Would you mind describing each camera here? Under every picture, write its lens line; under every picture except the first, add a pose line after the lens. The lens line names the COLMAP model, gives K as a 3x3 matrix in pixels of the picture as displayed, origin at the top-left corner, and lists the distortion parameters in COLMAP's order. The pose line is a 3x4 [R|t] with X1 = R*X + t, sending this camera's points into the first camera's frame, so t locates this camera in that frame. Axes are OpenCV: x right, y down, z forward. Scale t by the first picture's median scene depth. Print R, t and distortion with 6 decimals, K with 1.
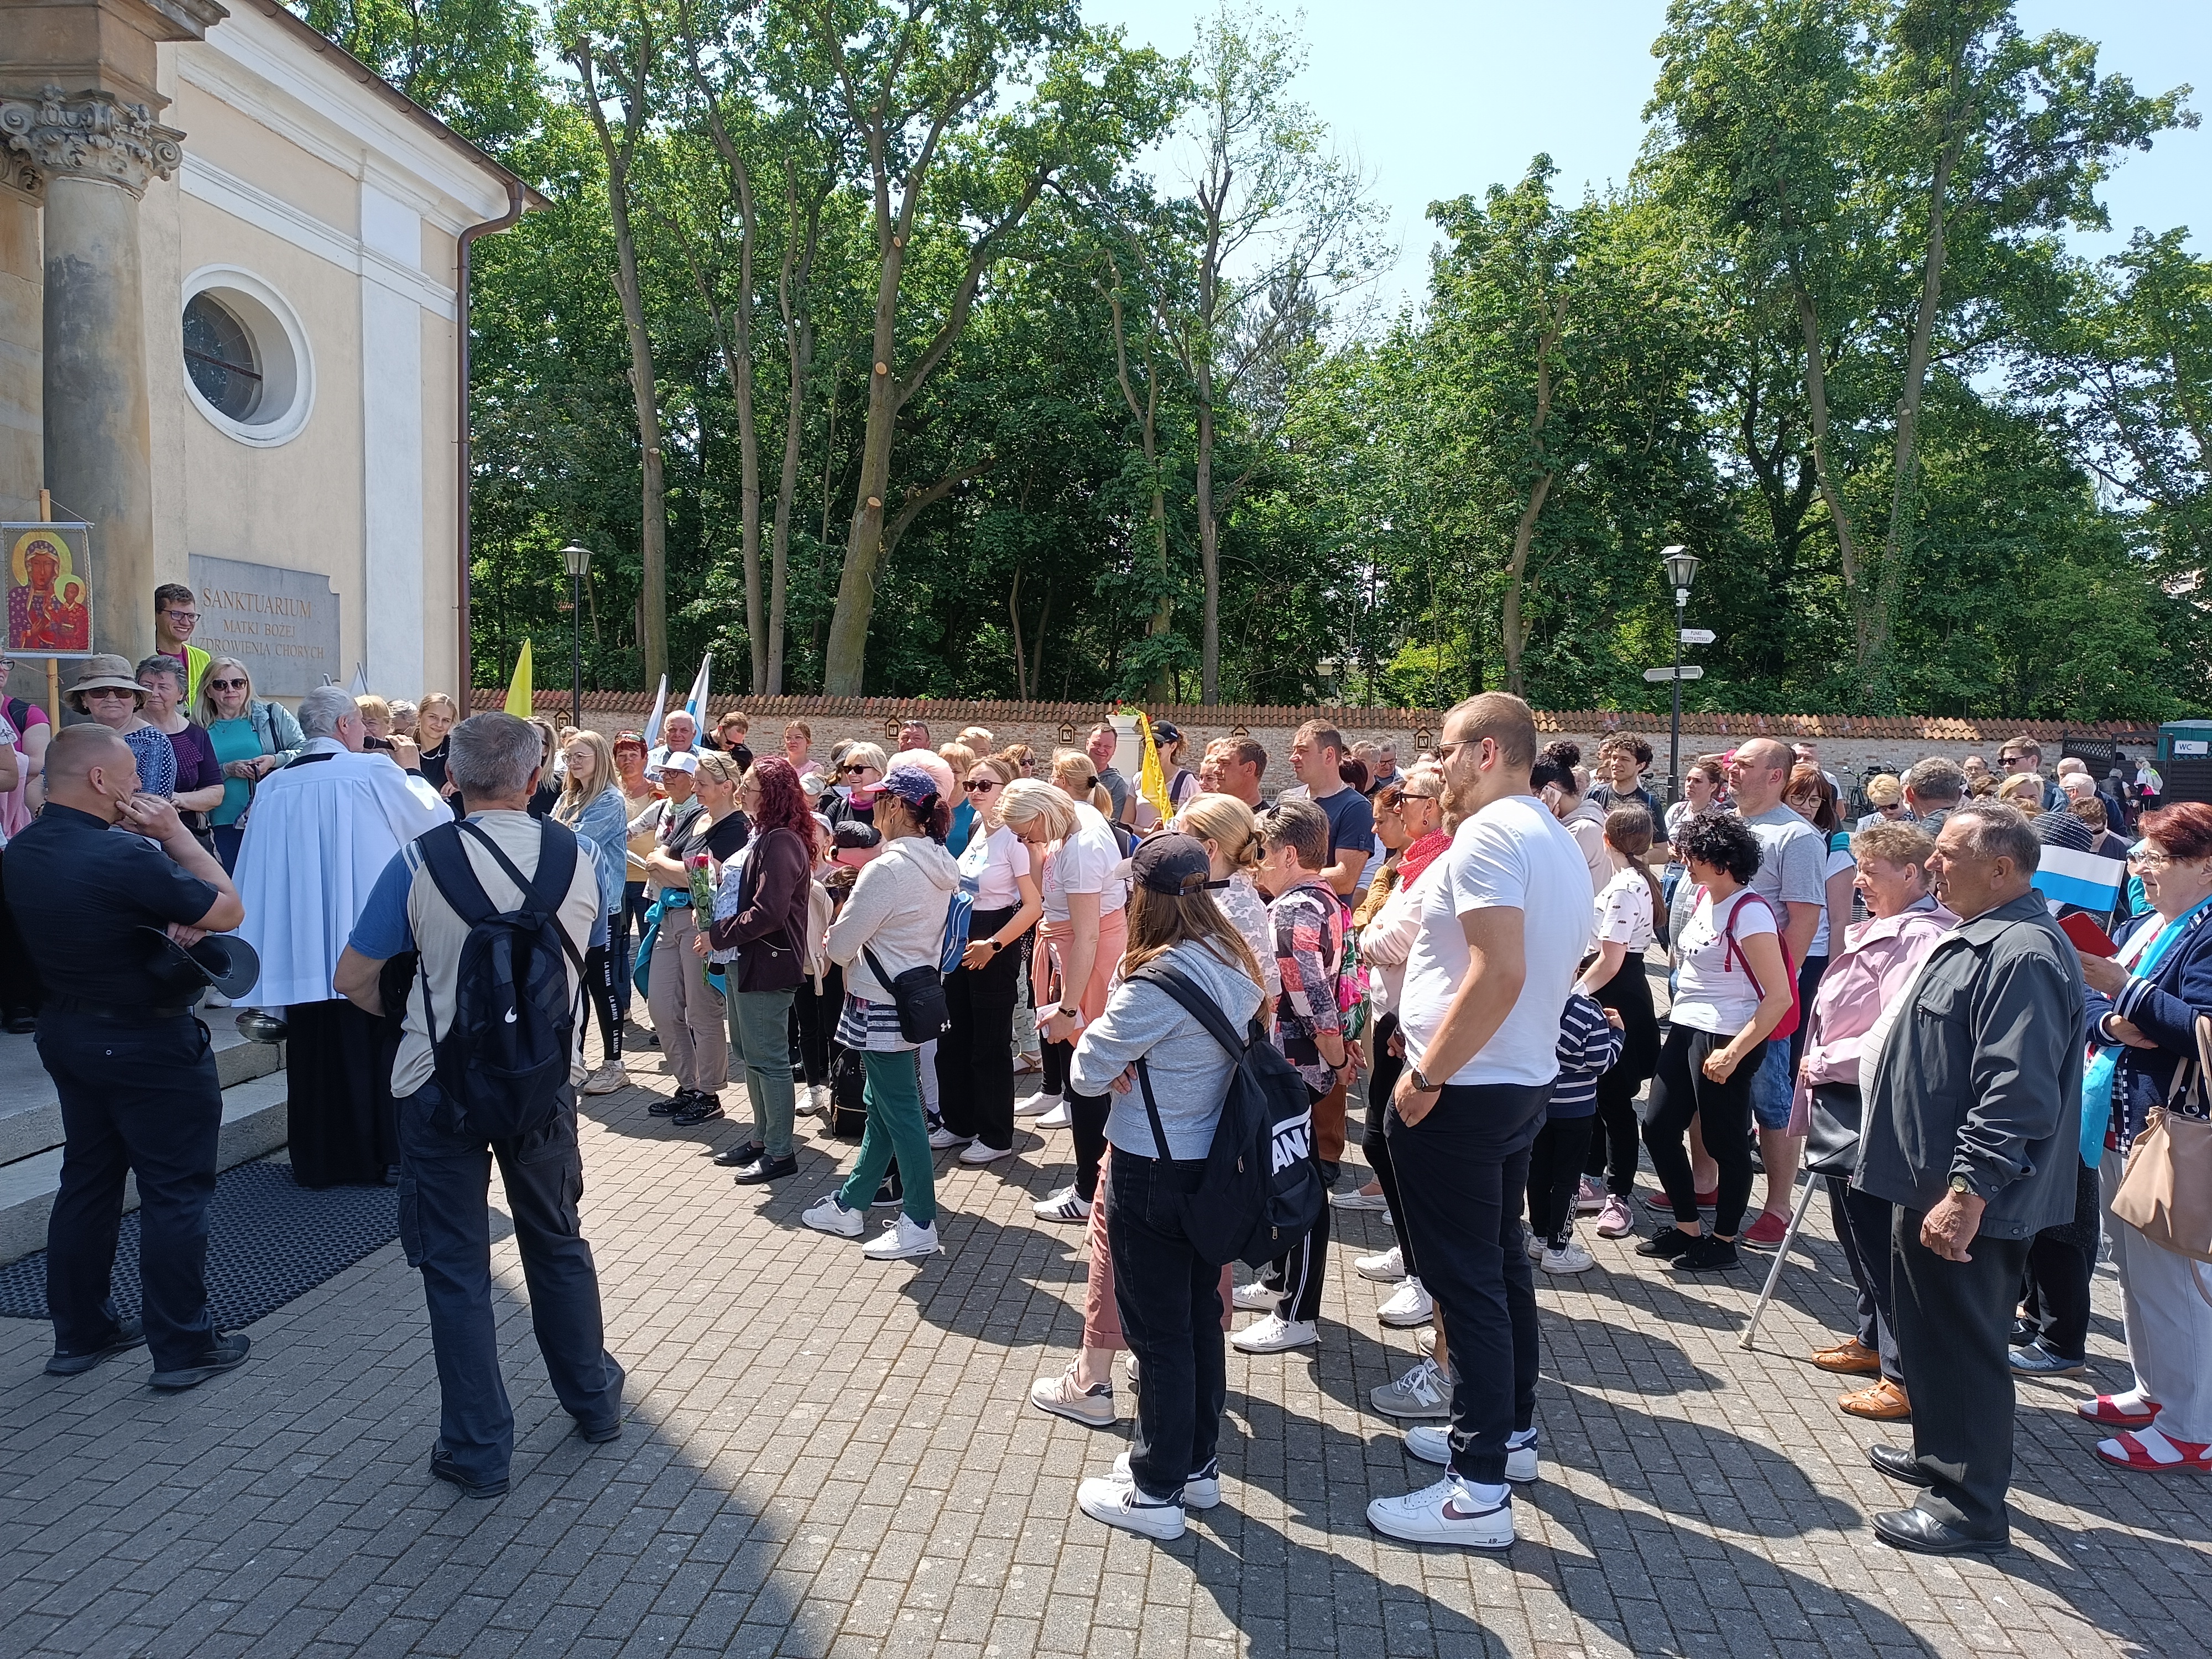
lens RADIAL K [[1567.3, 0, 1103.1], [0, 1567.3, 827.3], [0, 0, 1]] dist [0.018495, -0.016135]
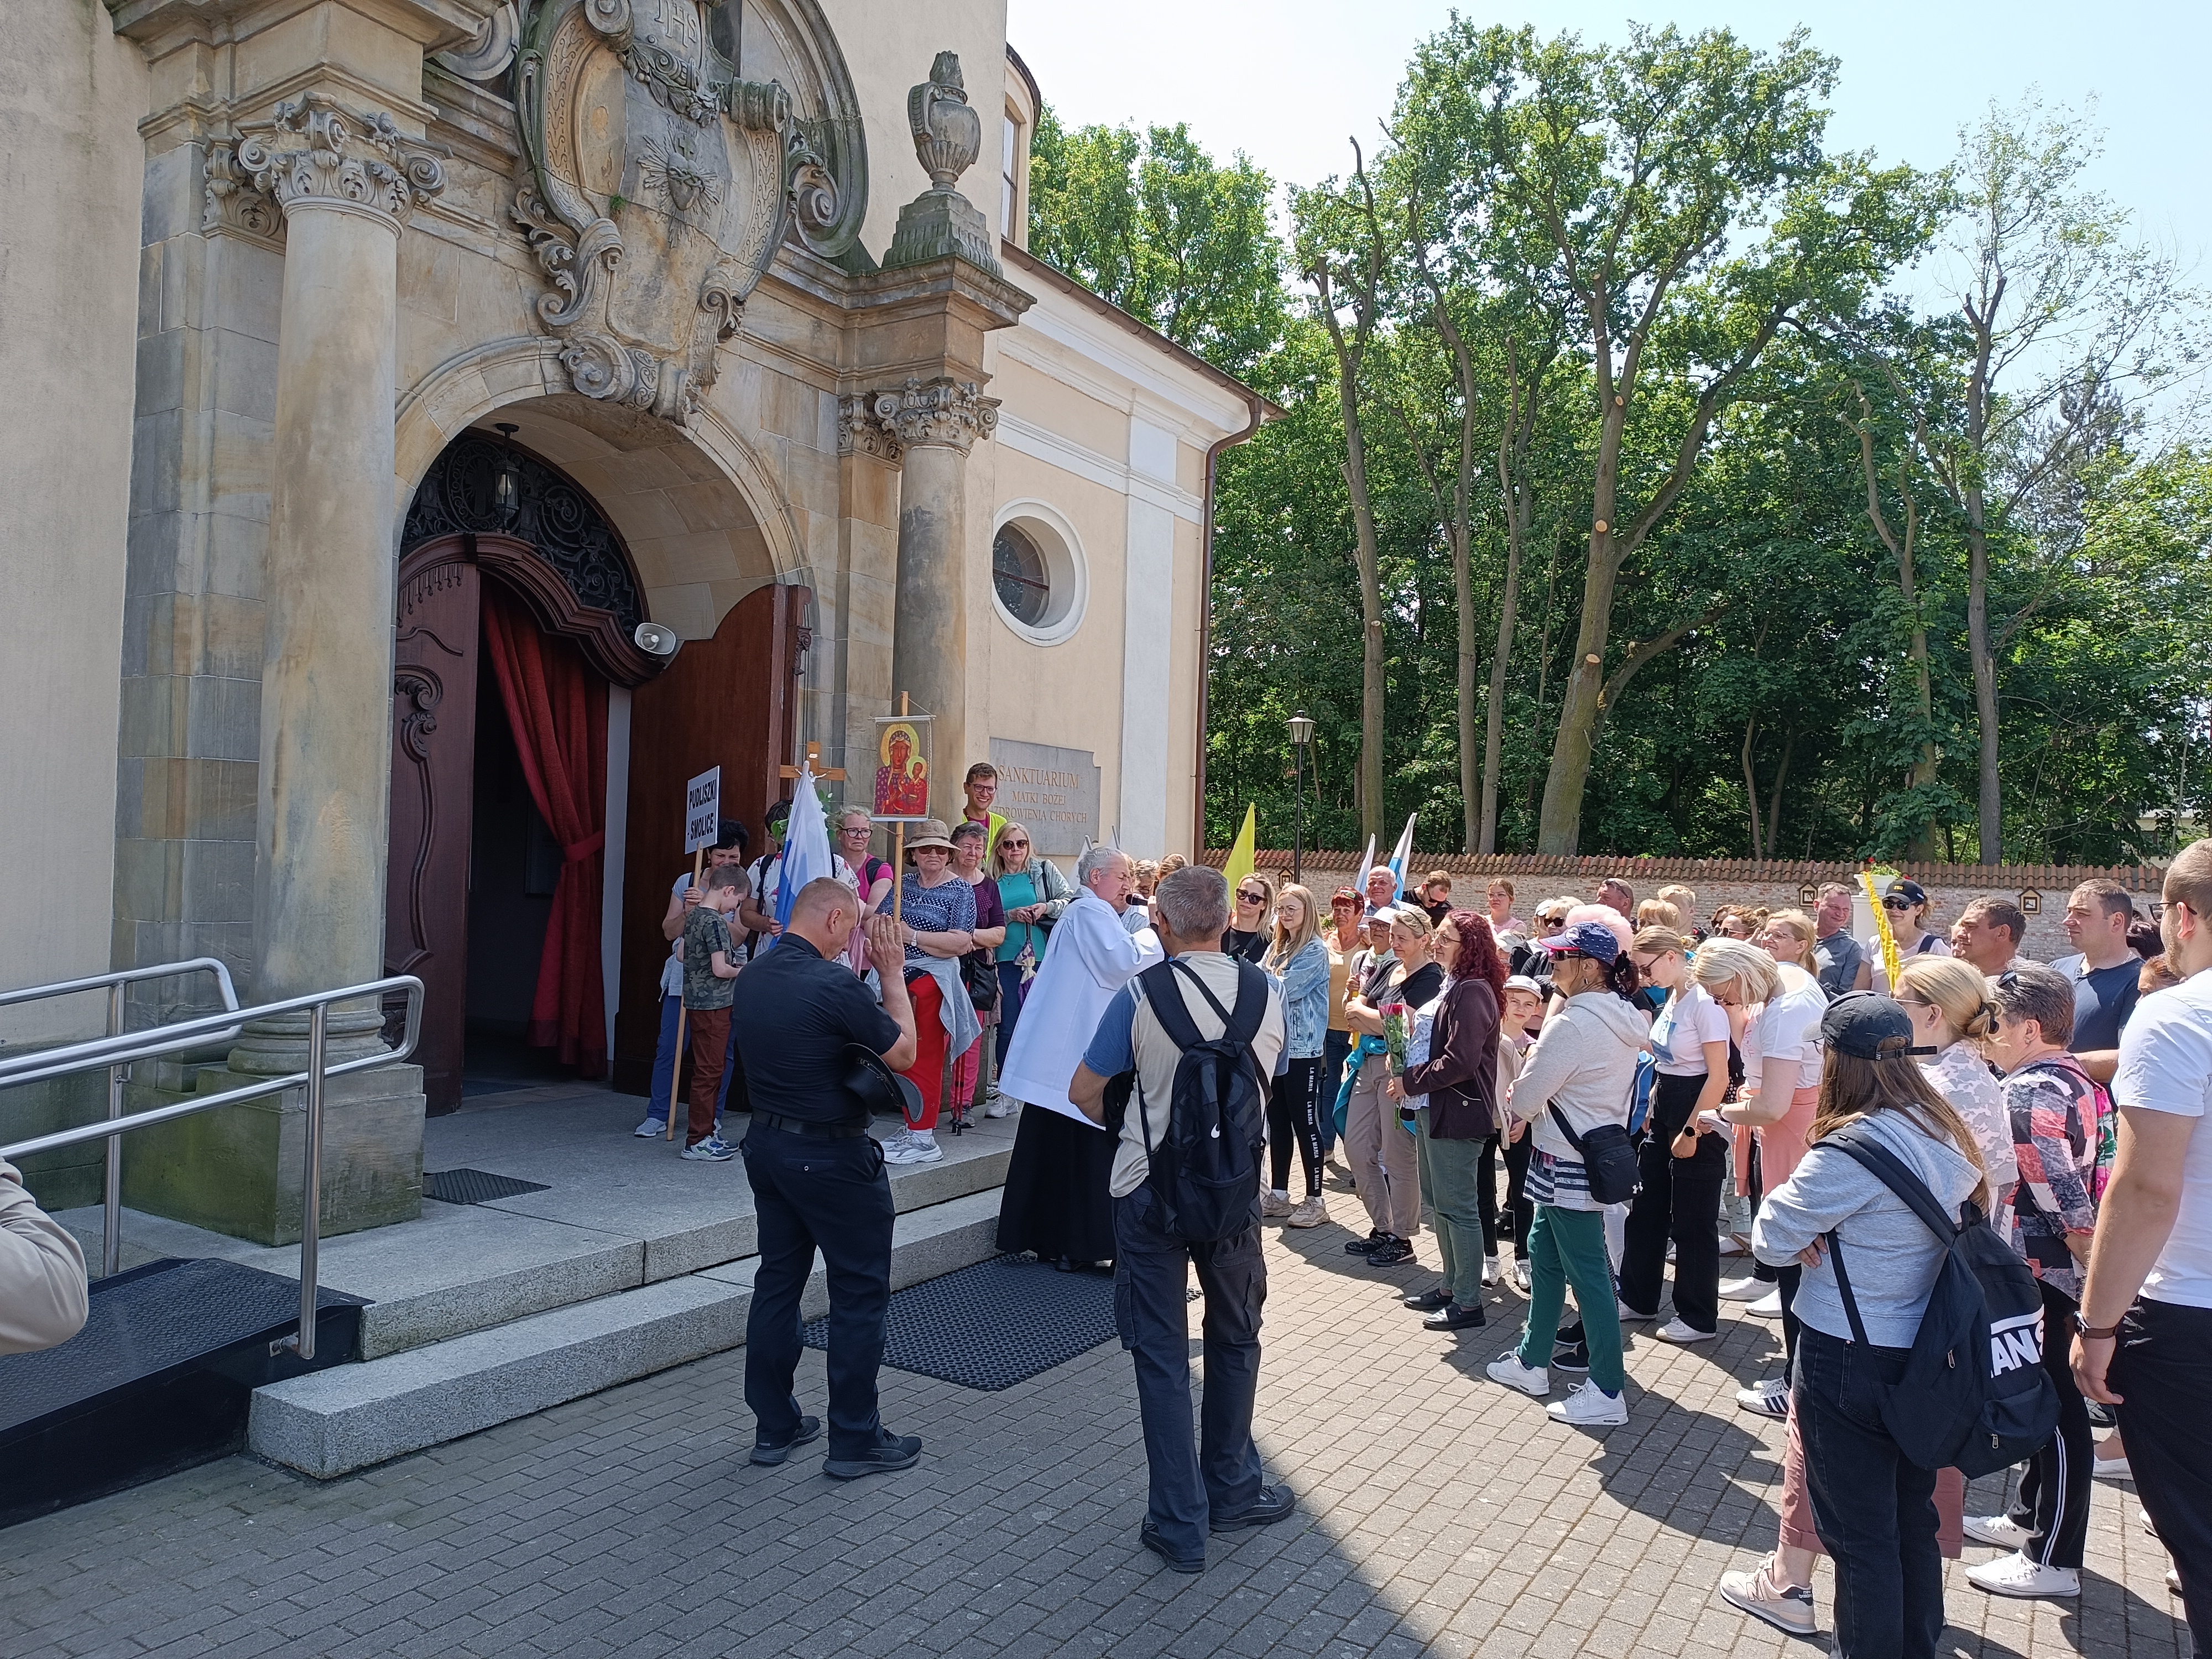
lens RADIAL K [[1567.3, 0, 1101.8], [0, 1567.3, 827.1], [0, 0, 1]] dist [0.018495, -0.016135]
pose [[0.900799, -0.007698, -0.434169, 0.003981], [-0.036452, 0.994973, -0.093270, 0.000818], [0.432704, 0.099844, 0.895990, -0.007001]]
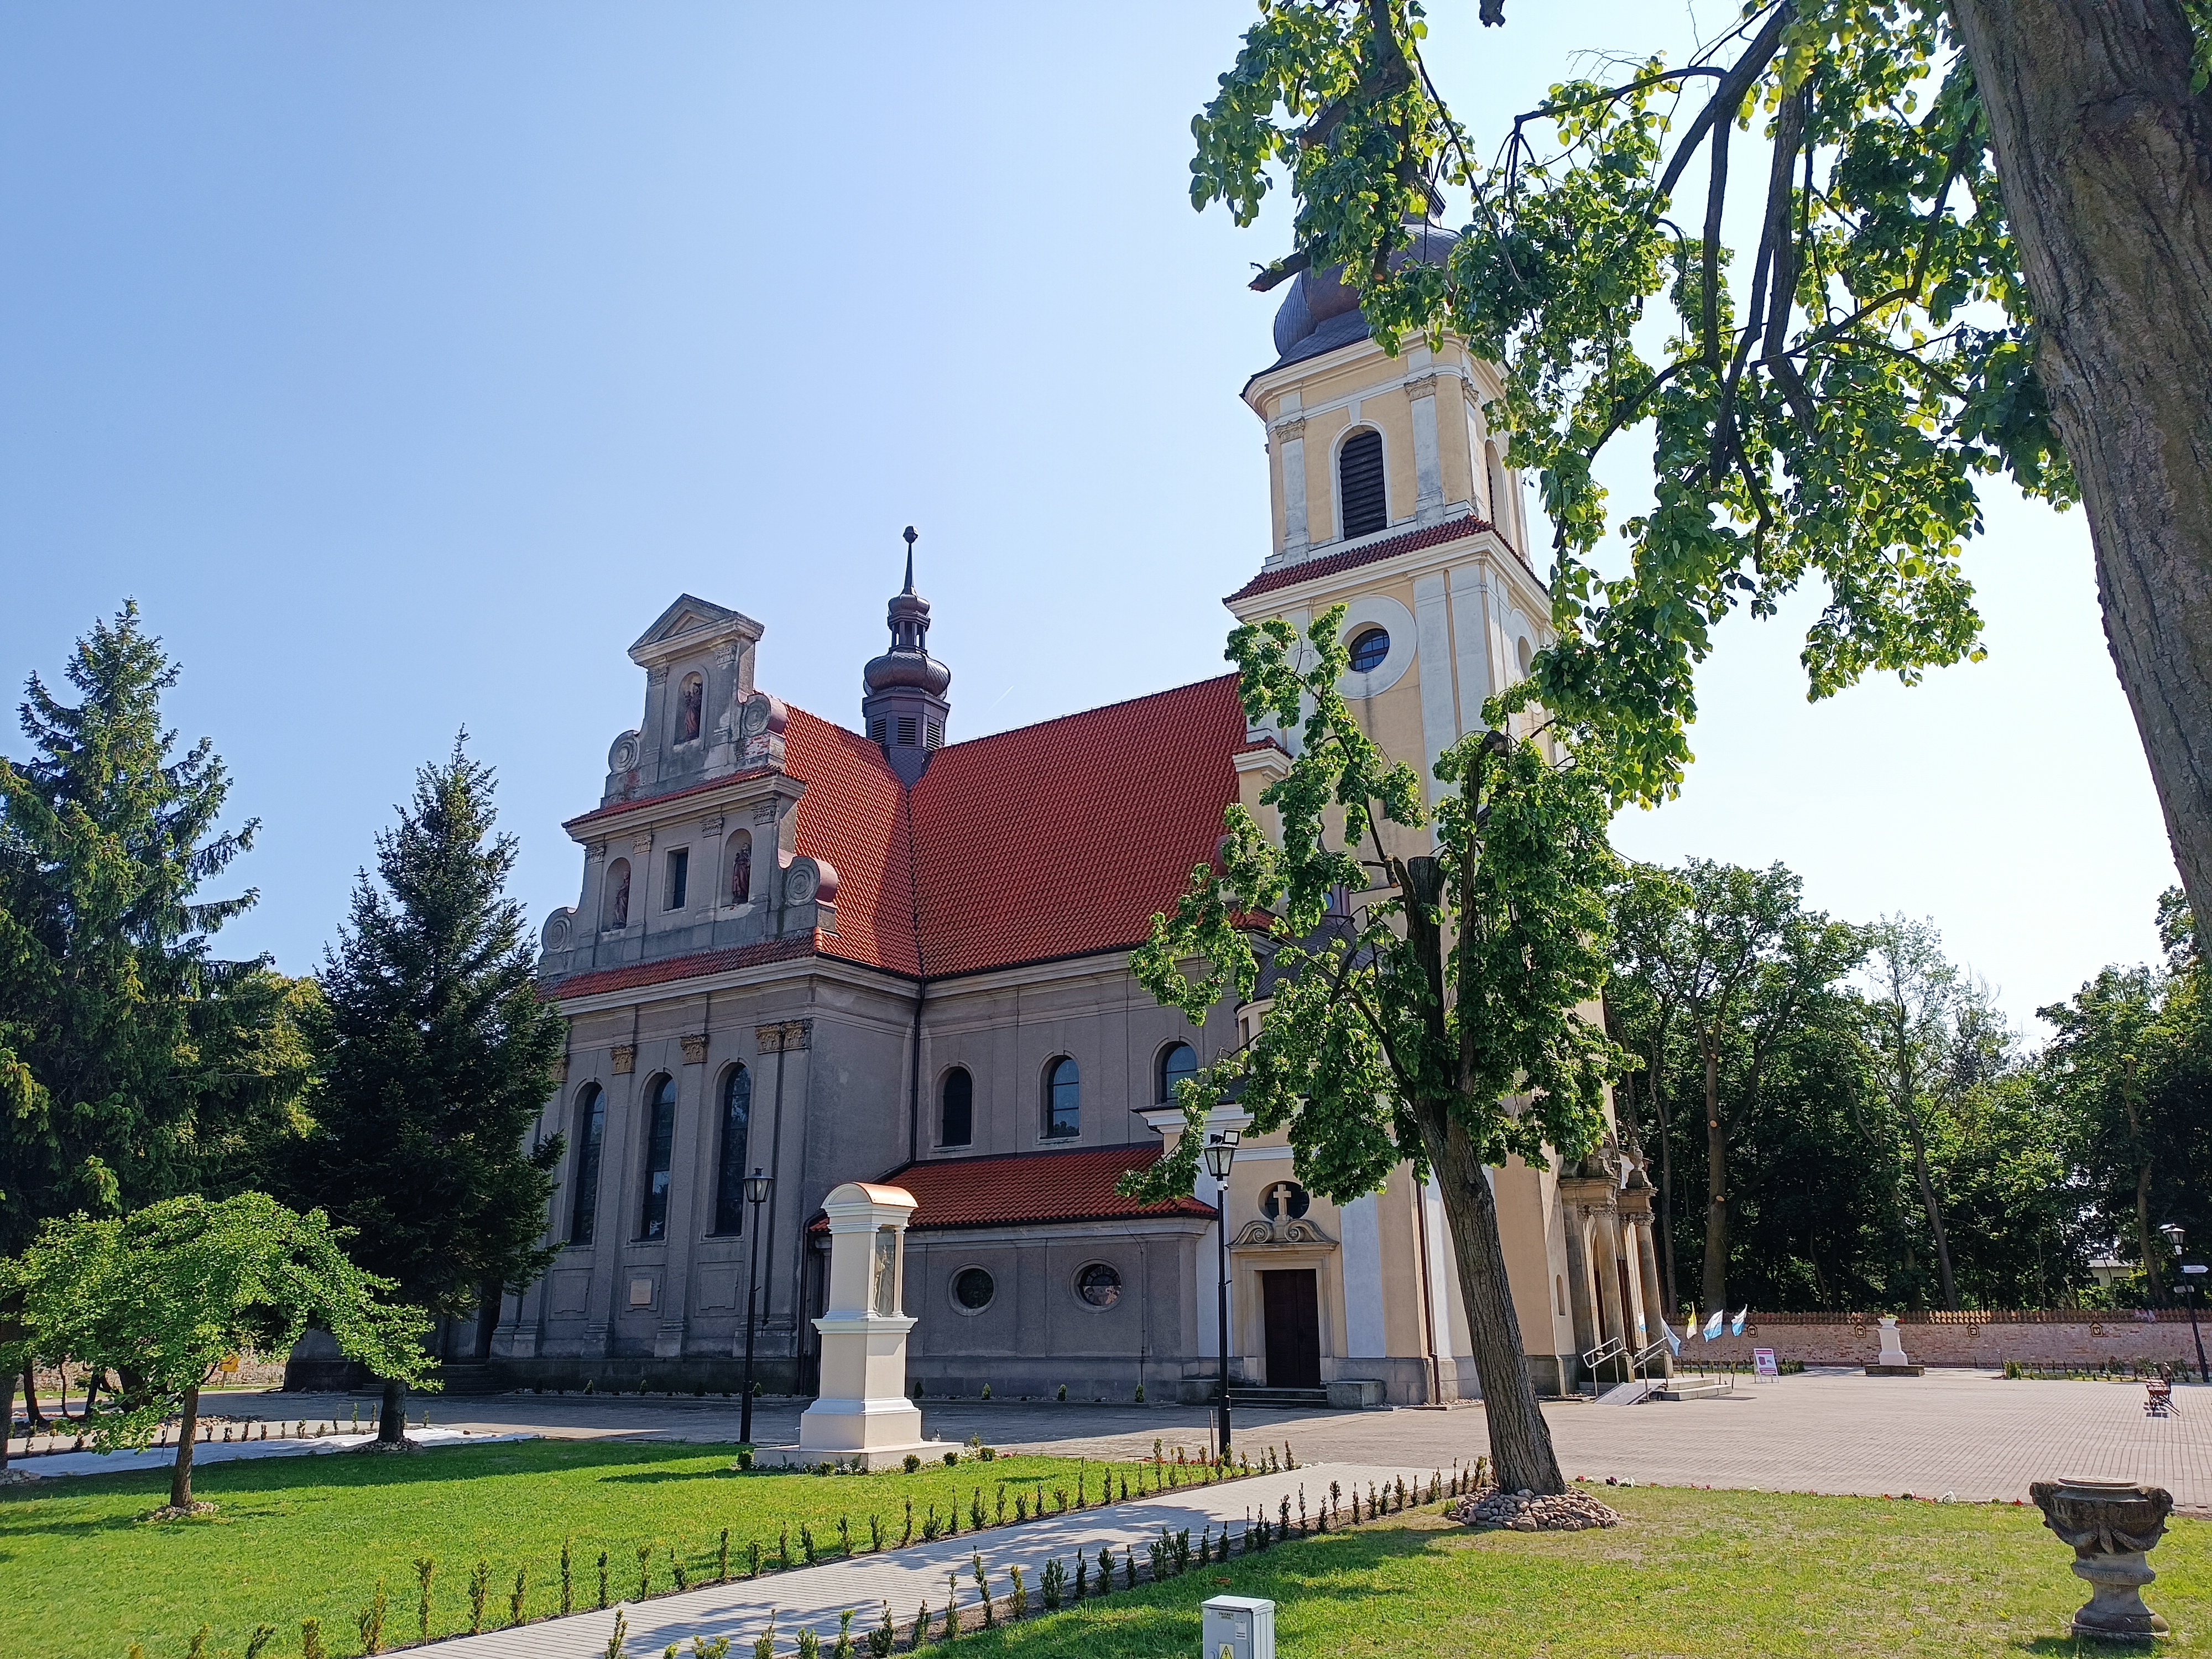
lens RADIAL K [[1567.3, 0, 1074.5], [0, 1567.3, 793.8], [0, 0, 1]] dist [0.018495, -0.016135]
pose [[0.885880, -0.167162, -0.432751, 0.058675], [-0.015412, 0.921706, -0.387584, 0.077921], [0.463658, 0.350022, 0.813945, -1.005868]]
